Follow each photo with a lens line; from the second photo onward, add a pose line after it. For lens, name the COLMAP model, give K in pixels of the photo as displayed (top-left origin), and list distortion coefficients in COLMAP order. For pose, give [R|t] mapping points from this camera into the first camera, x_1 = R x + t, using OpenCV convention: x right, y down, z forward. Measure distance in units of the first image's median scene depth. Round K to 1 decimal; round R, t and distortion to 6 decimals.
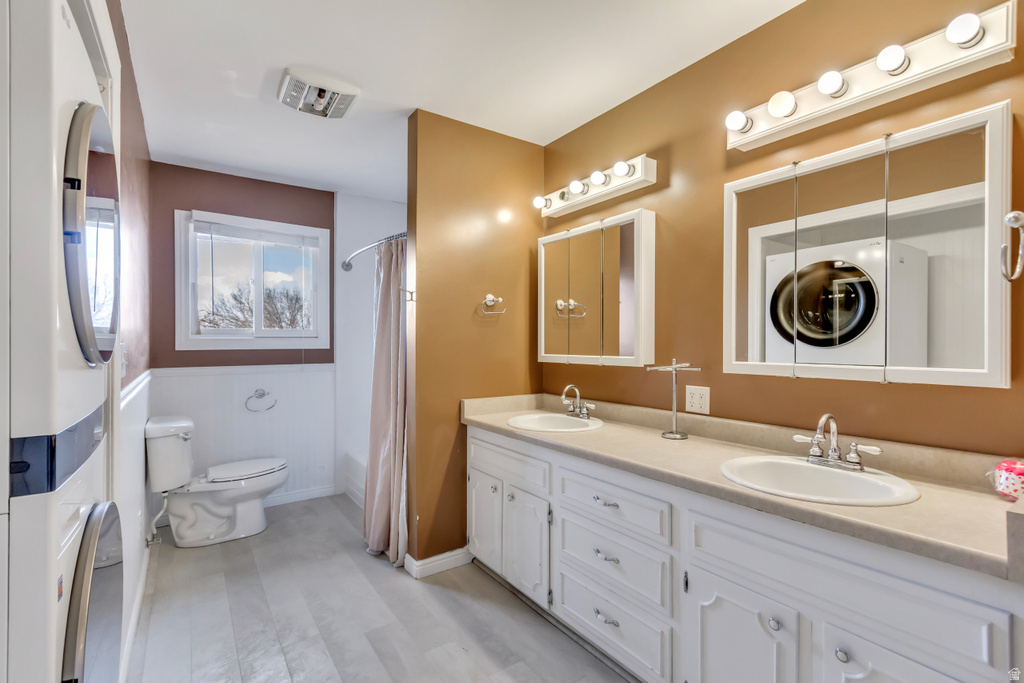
lens RADIAL K [[411.3, 0, 512.0], [0, 411.3, 341.5], [0, 0, 1]] dist [-0.000152, -0.000074]
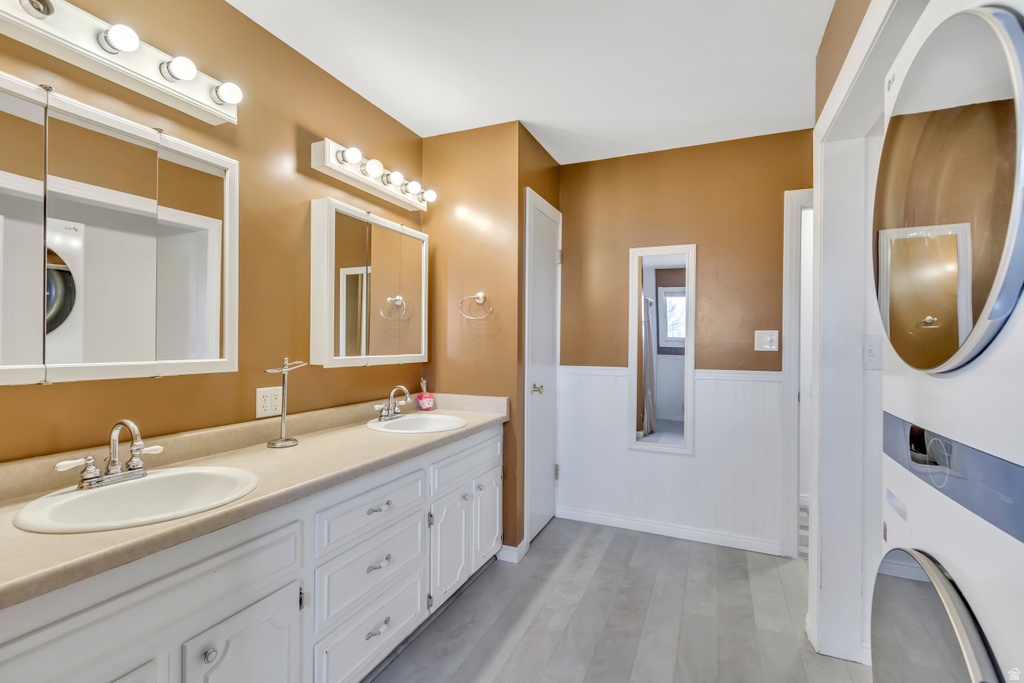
lens RADIAL K [[475.5, 0, 512.0], [0, 475.5, 341.5], [0, 0, 1]] dist [0.000202, -0.000026]
pose [[-0.475134, 0.001750, 0.879912, -0.723893], [-0.000906, 0.999997, -0.002478, 0.006092], [-0.879913, -0.001975, -0.475131, 1.019094]]
